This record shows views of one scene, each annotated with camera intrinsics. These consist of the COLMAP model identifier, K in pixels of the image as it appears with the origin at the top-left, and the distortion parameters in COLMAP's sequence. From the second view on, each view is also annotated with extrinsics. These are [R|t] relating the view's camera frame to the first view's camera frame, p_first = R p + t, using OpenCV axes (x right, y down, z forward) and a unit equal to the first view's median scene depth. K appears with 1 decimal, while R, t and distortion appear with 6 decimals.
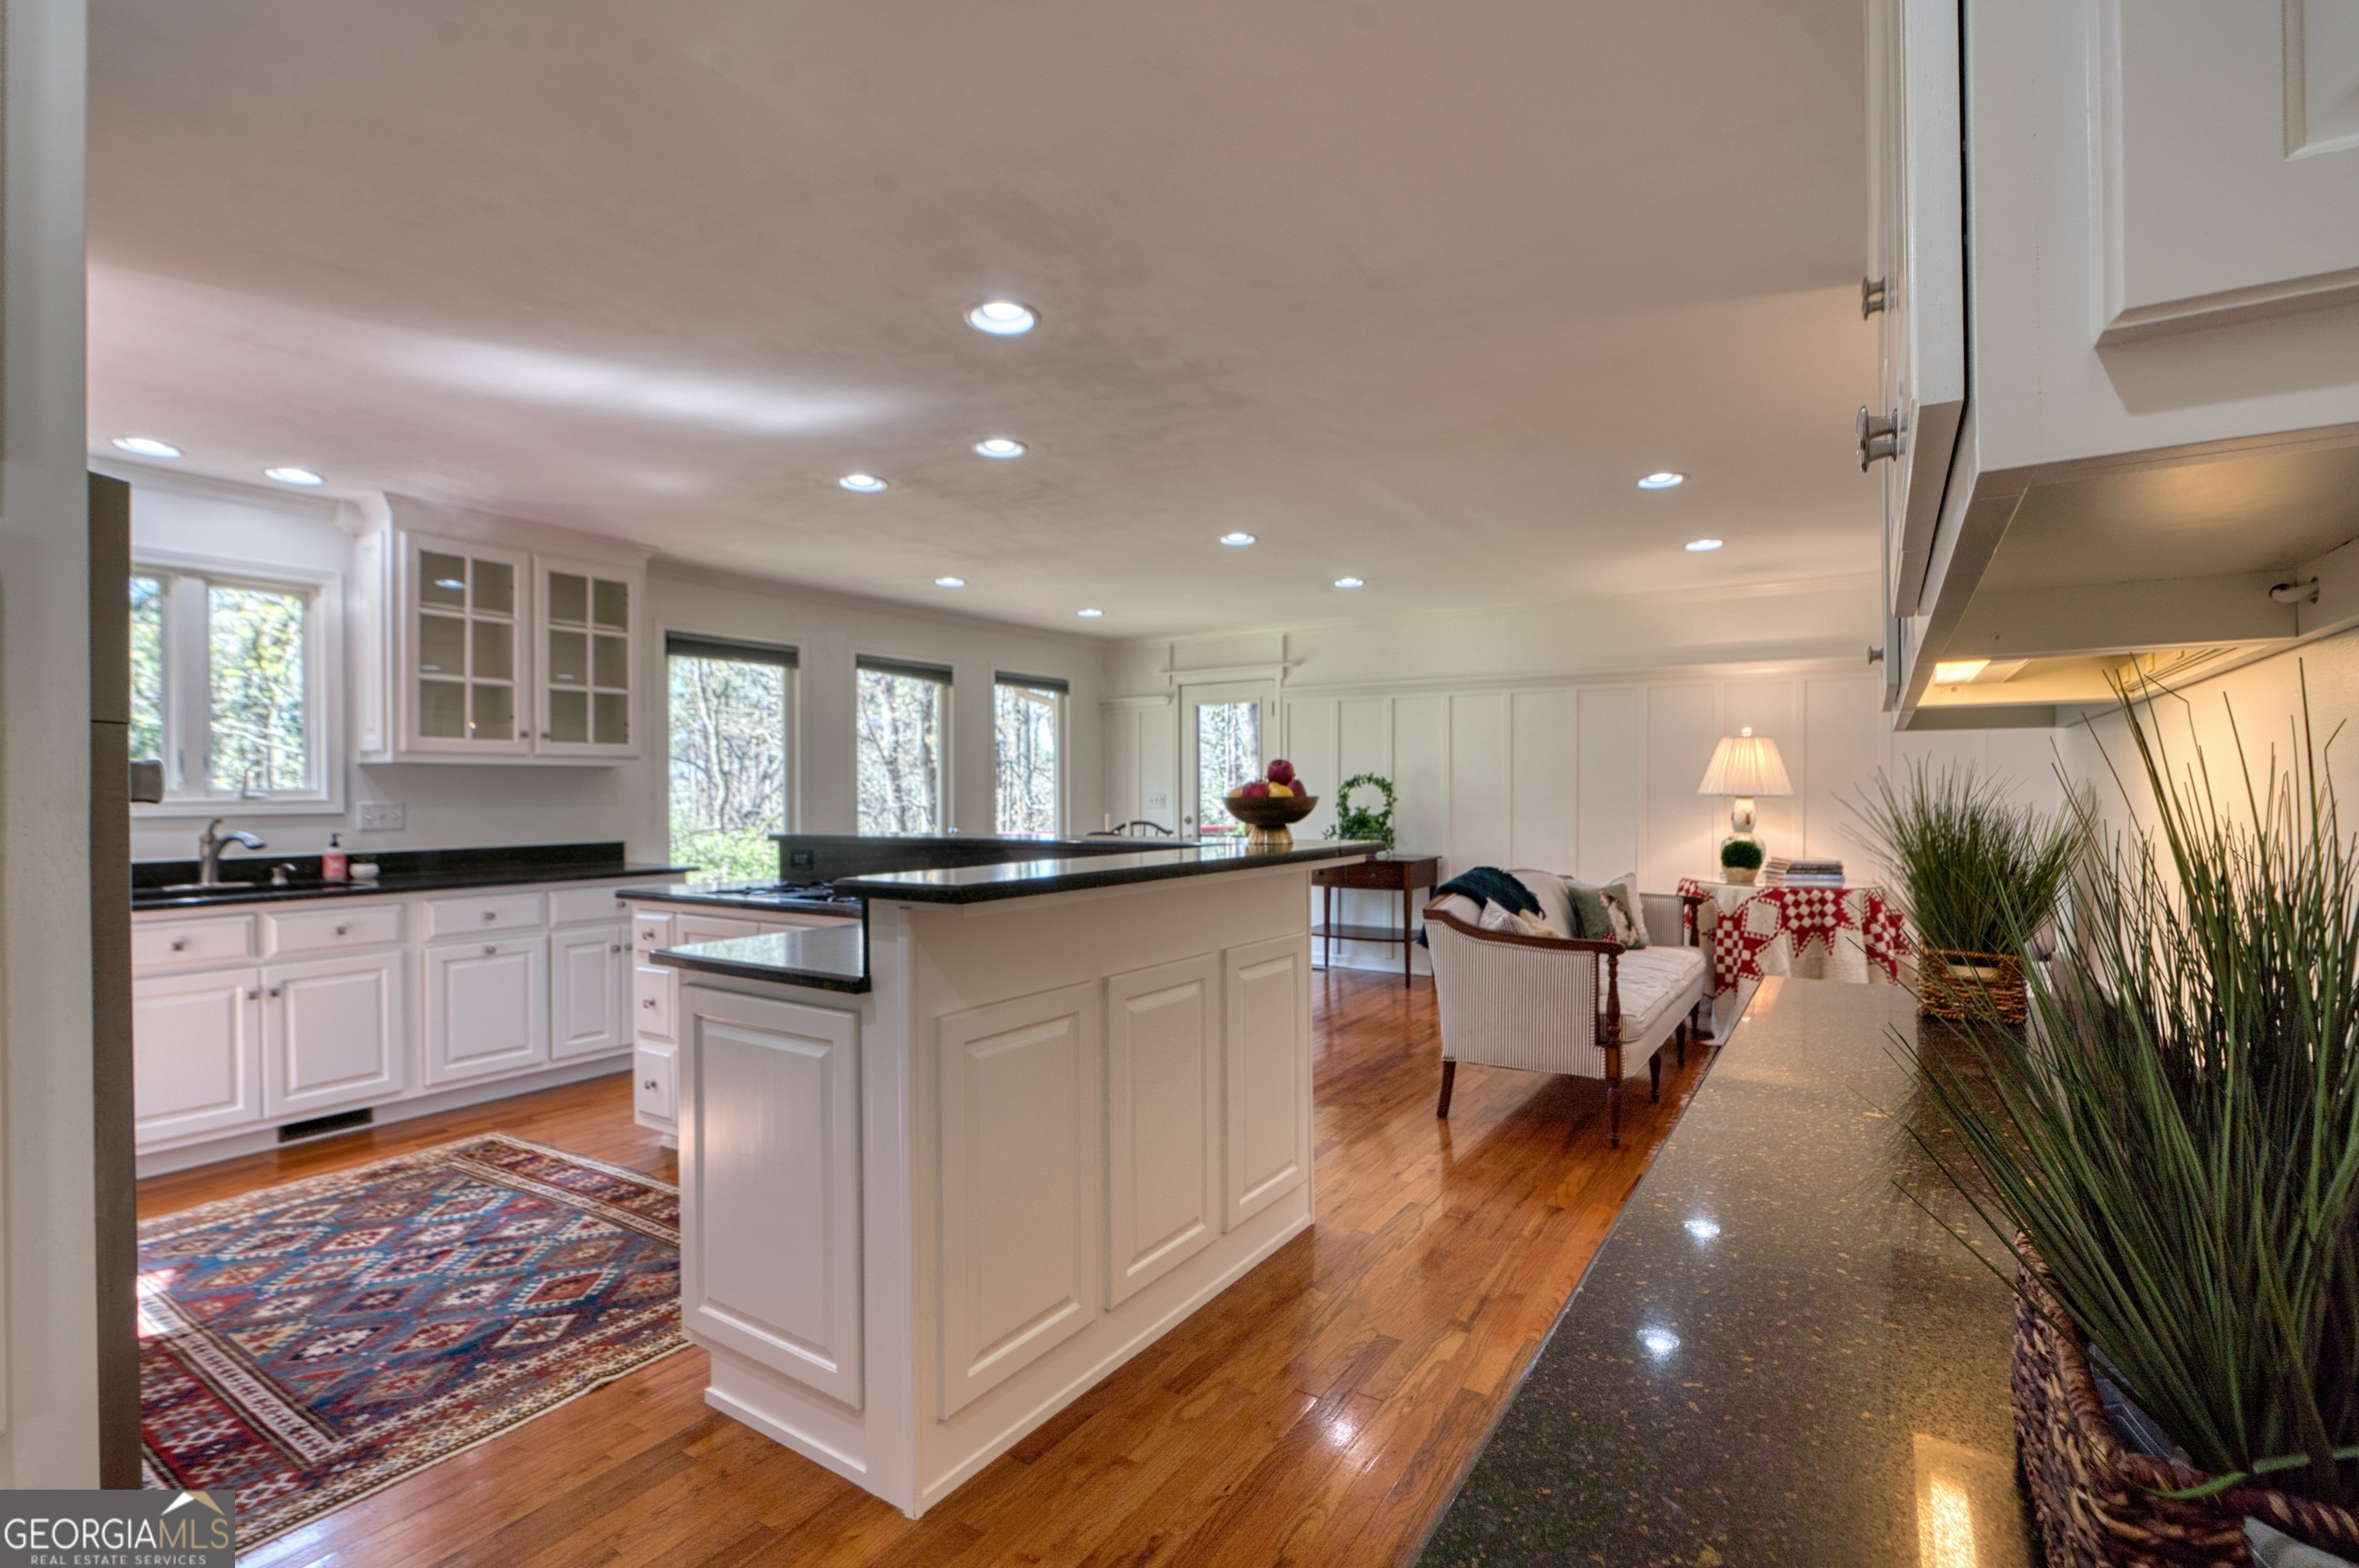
lens RADIAL K [[1083.3, 0, 1187.0], [0, 1083.3, 792.0], [0, 0, 1]] dist [-0.003740, 0.001839]
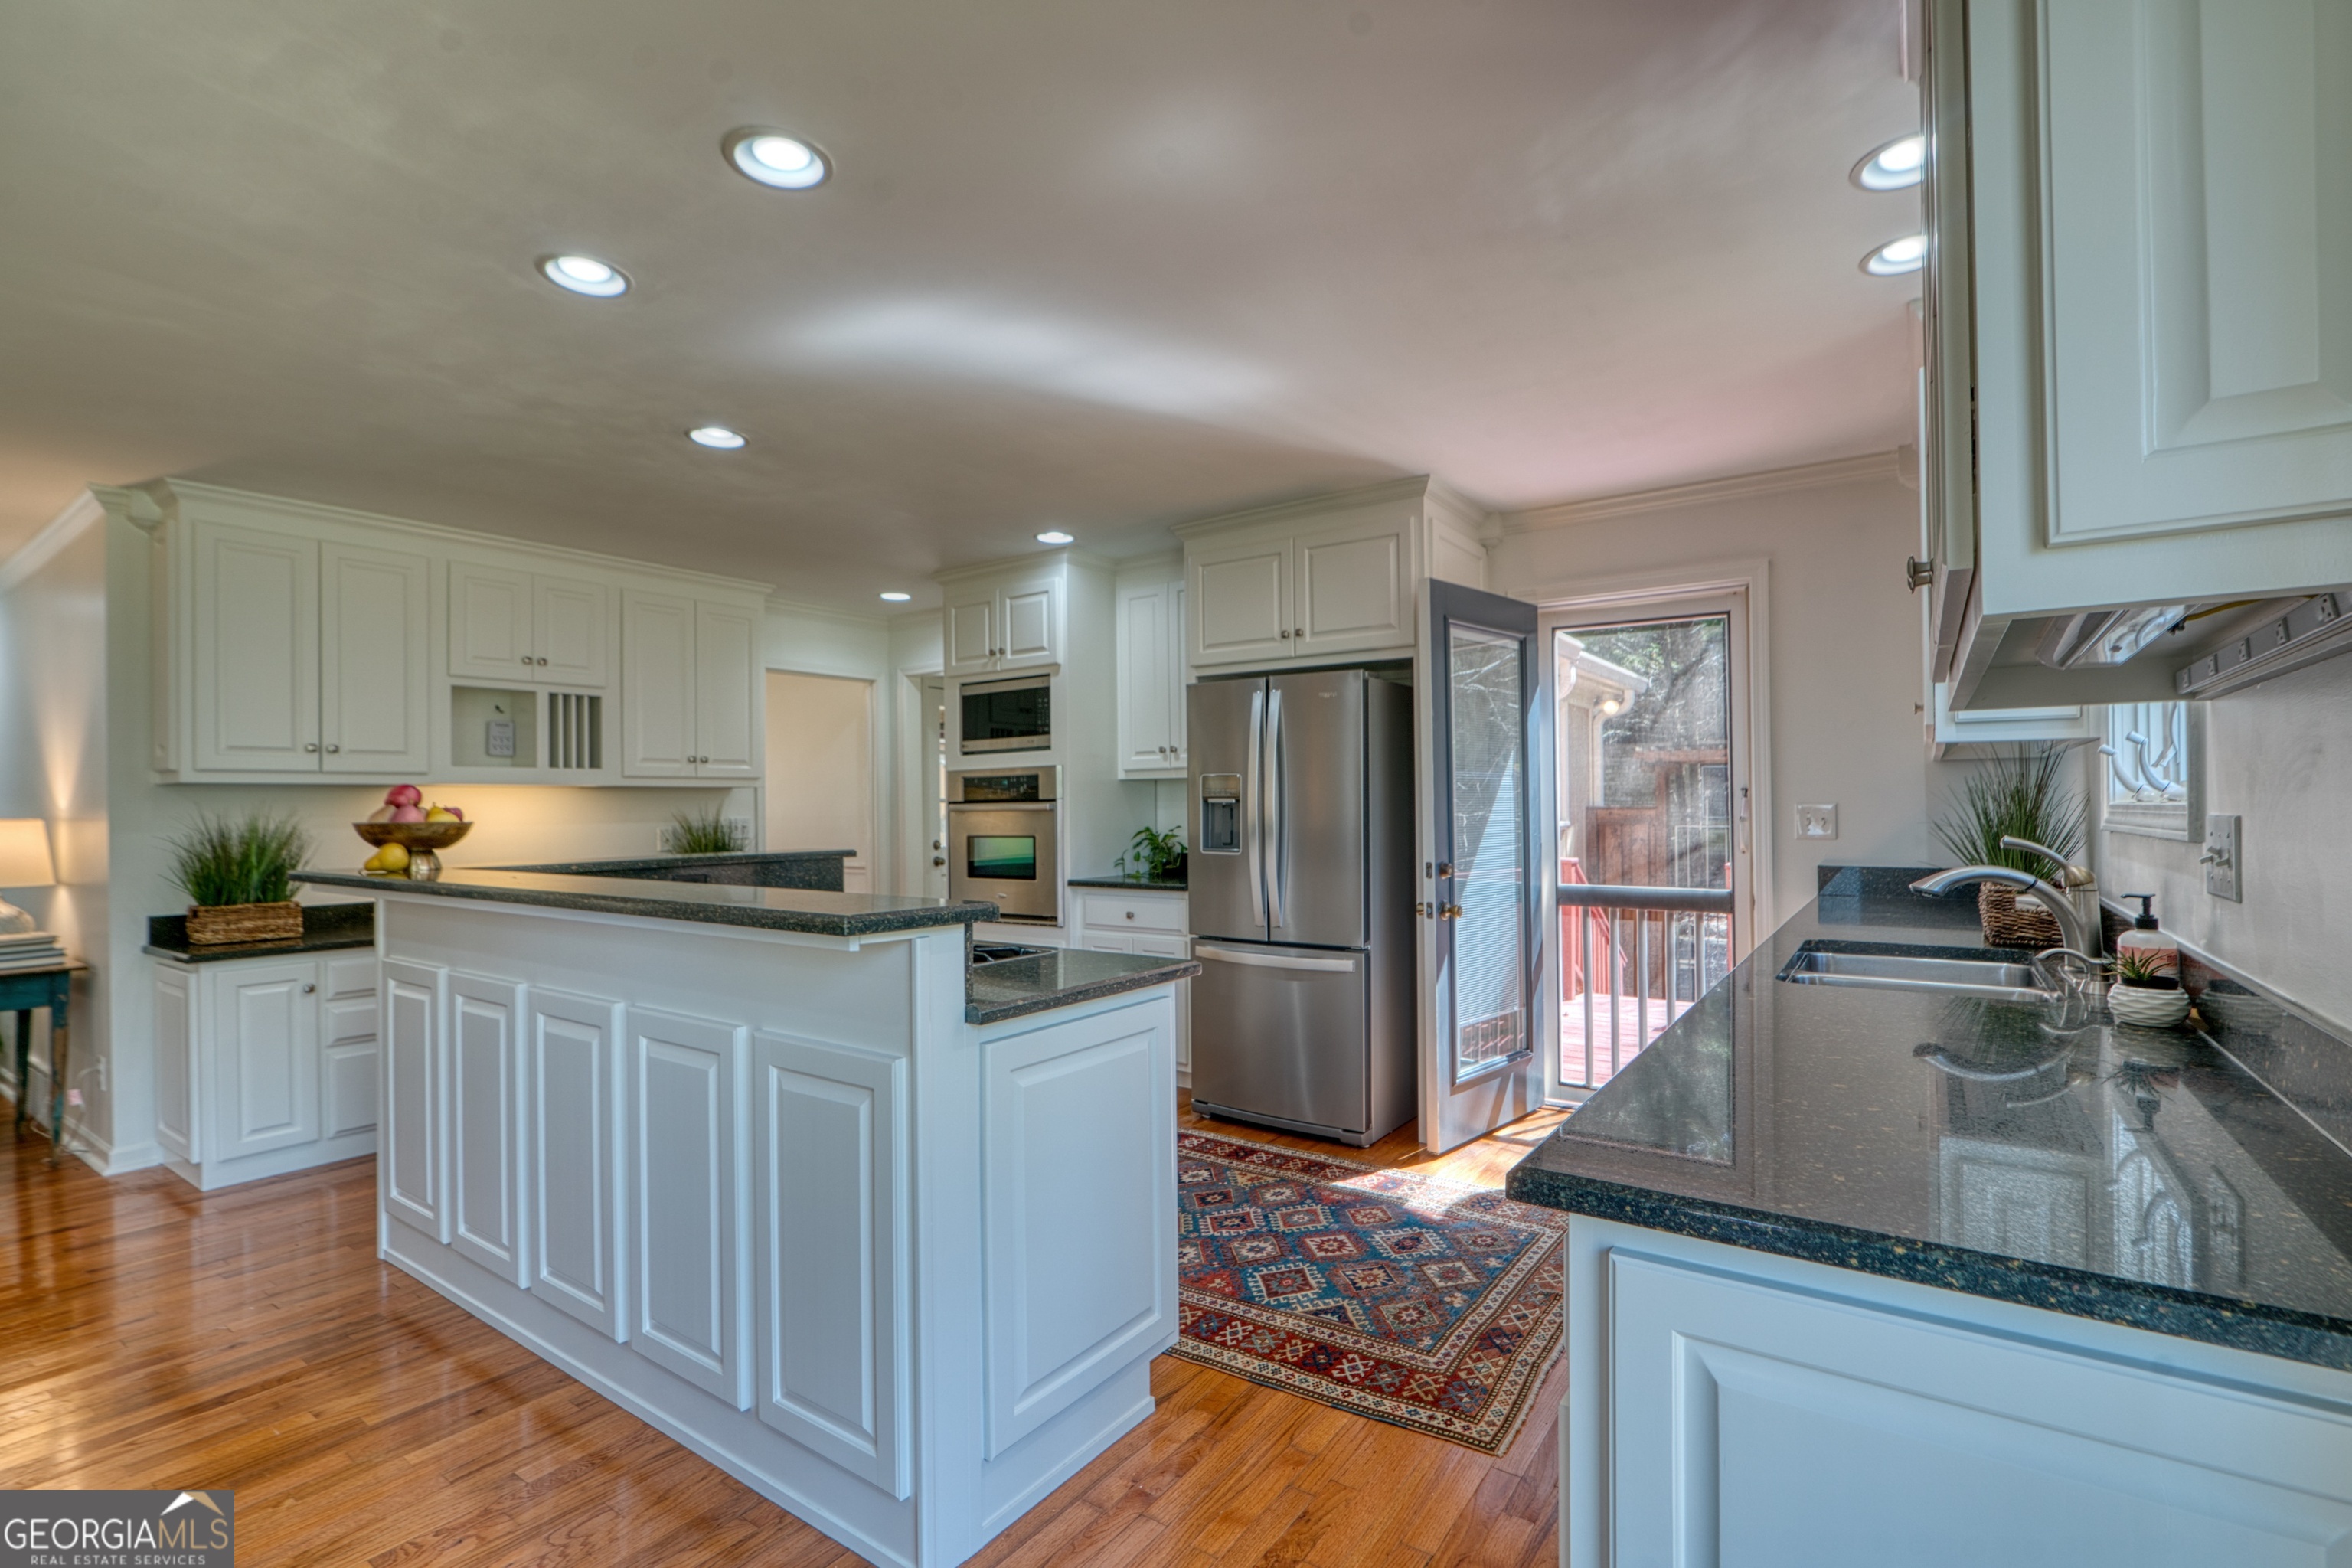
lens RADIAL K [[1080.1, 0, 1183.4], [0, 1080.1, 792.0], [0, 0, 1]] dist [-0.003740, 0.001839]
pose [[-0.999444, 0.017323, 0.028500, -0.355017], [0.017071, 0.999813, -0.009062, -0.000820], [-0.028652, -0.008570, -0.999553, 1.073303]]
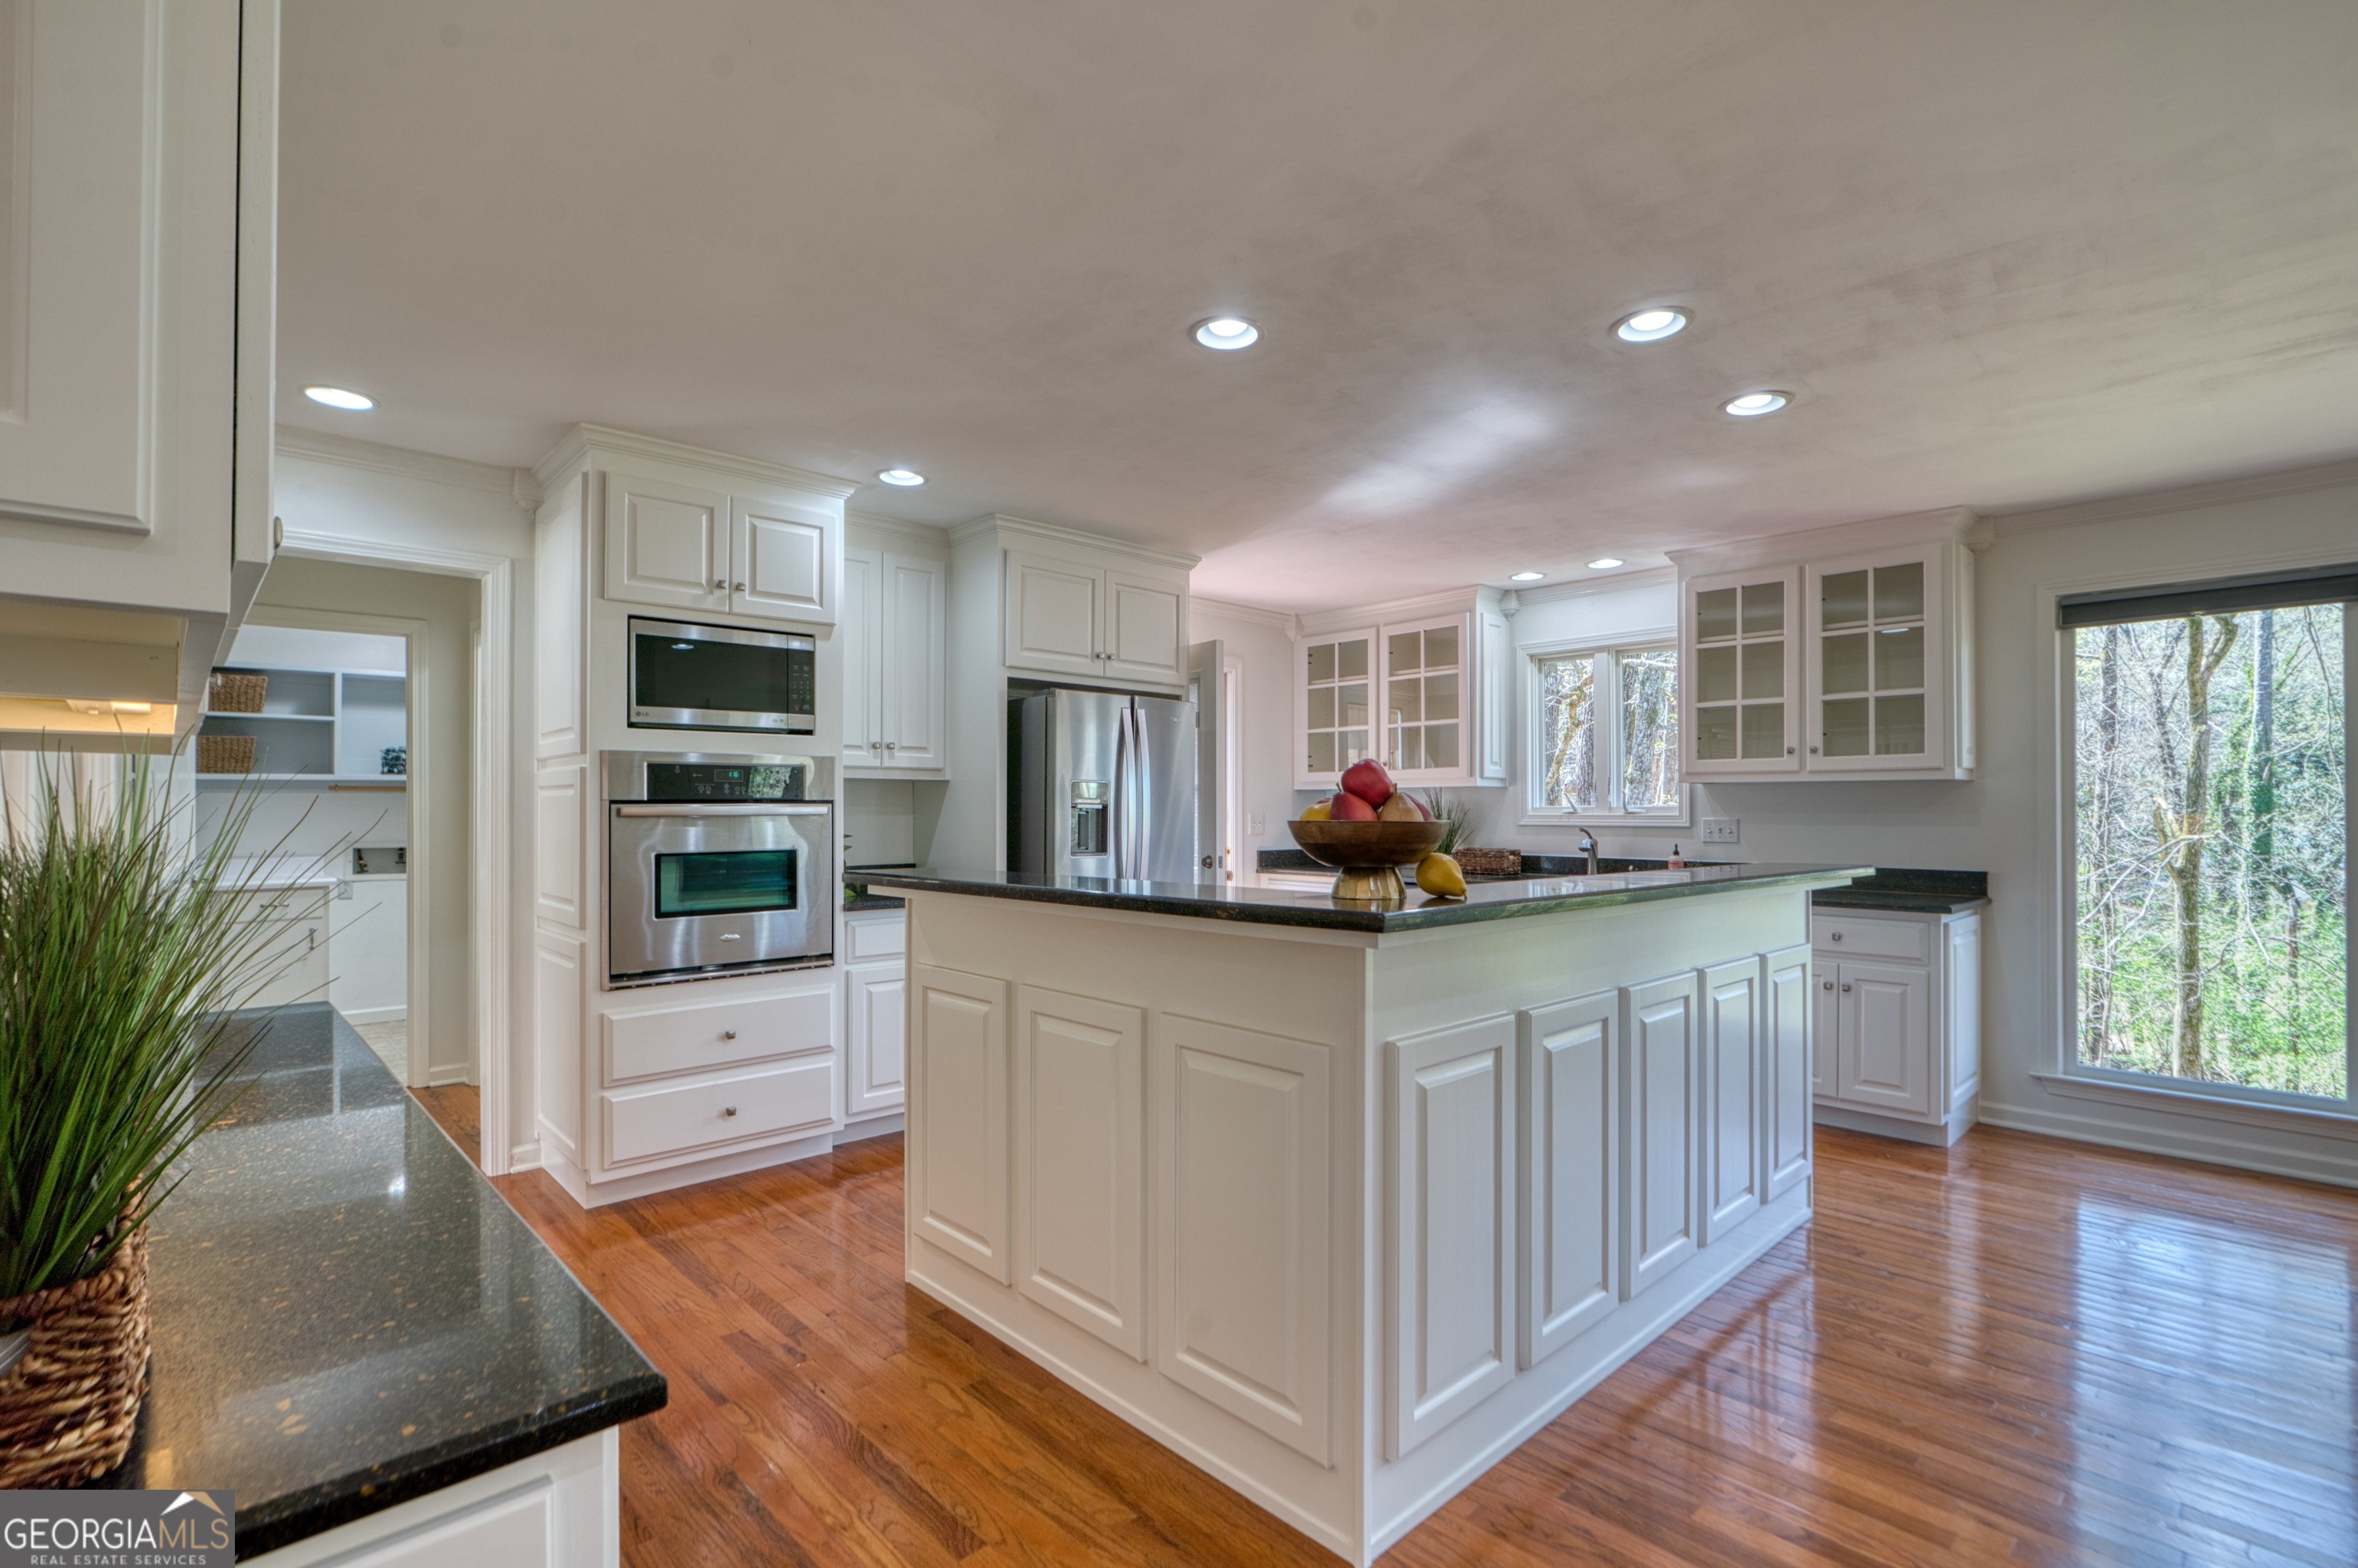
lens RADIAL K [[1080.0, 0, 1177.3], [0, 1080.0, 795.8], [0, 0, 1]] dist [-0.009403, 0.001998]
pose [[-0.225053, -0.008650, -0.974308, 0.380662], [-0.002519, 0.999962, -0.008296, -0.002598], [0.974343, 0.000588, -0.225066, 0.563840]]
